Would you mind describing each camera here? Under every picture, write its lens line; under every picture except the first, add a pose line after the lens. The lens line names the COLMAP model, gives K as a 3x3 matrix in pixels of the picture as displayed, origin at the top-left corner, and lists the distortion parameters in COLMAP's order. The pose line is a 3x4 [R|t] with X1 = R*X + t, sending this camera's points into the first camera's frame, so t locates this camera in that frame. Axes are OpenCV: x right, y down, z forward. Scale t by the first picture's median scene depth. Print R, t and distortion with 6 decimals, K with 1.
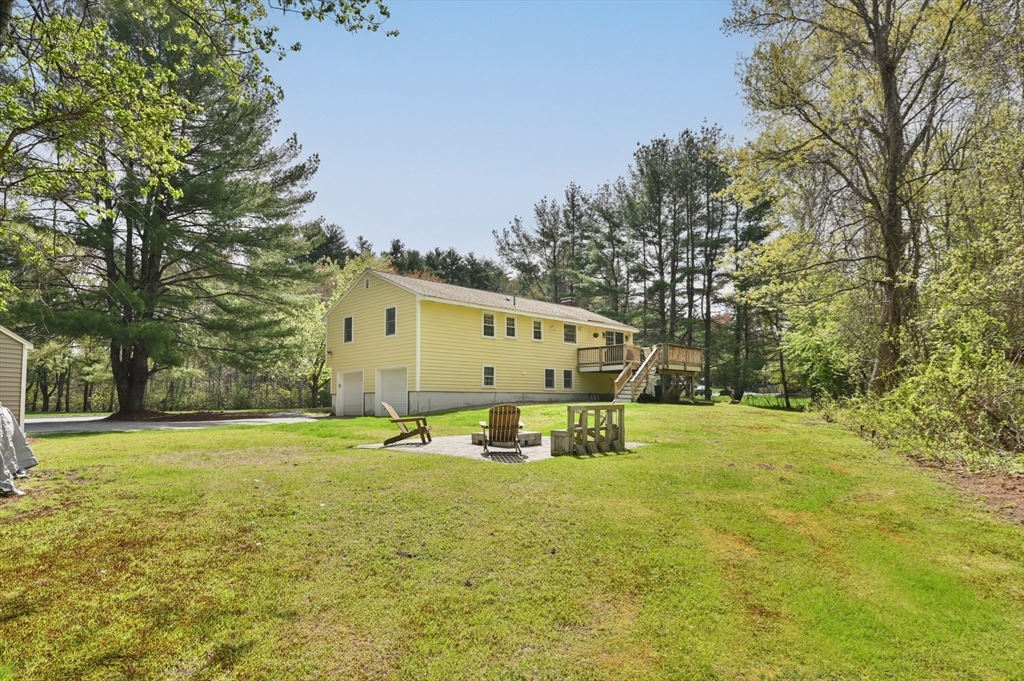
lens RADIAL K [[567.6, 0, 512.0], [0, 567.6, 340.5], [0, 0, 1]] dist [-0.002110, 0.000058]
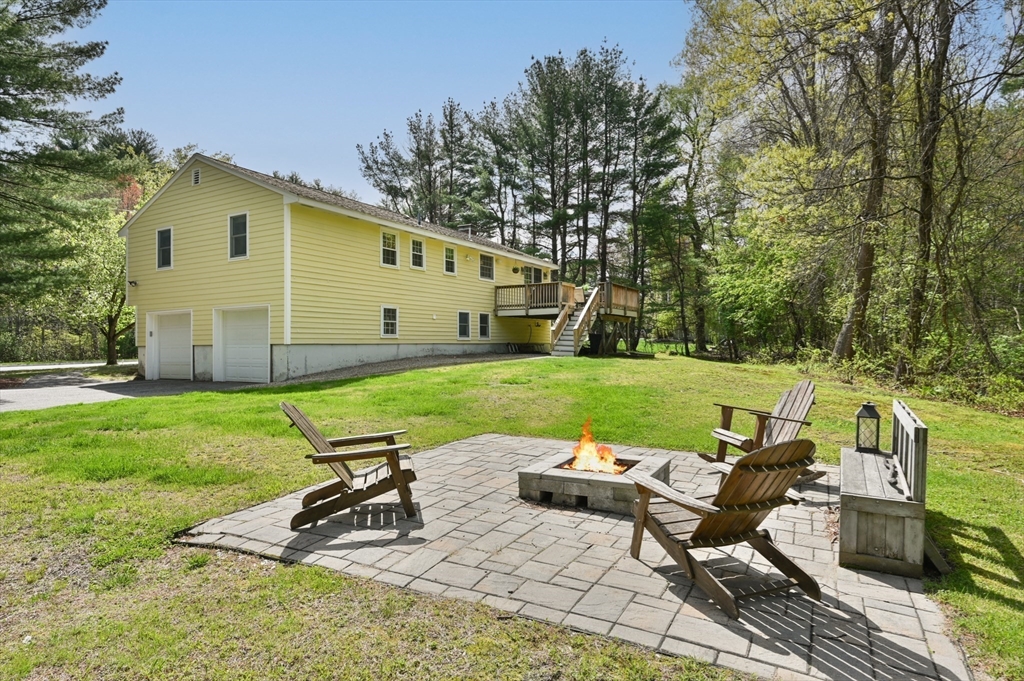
lens RADIAL K [[556.6, 0, 513.2], [0, 556.6, 326.4], [0, 0, 1]] dist [-0.013845, 0.000119]
pose [[0.960185, 0.005258, 0.279317, -0.066634], [-0.026723, 0.996967, 0.073096, 0.011053], [-0.278085, -0.077649, 0.957413, 0.224843]]
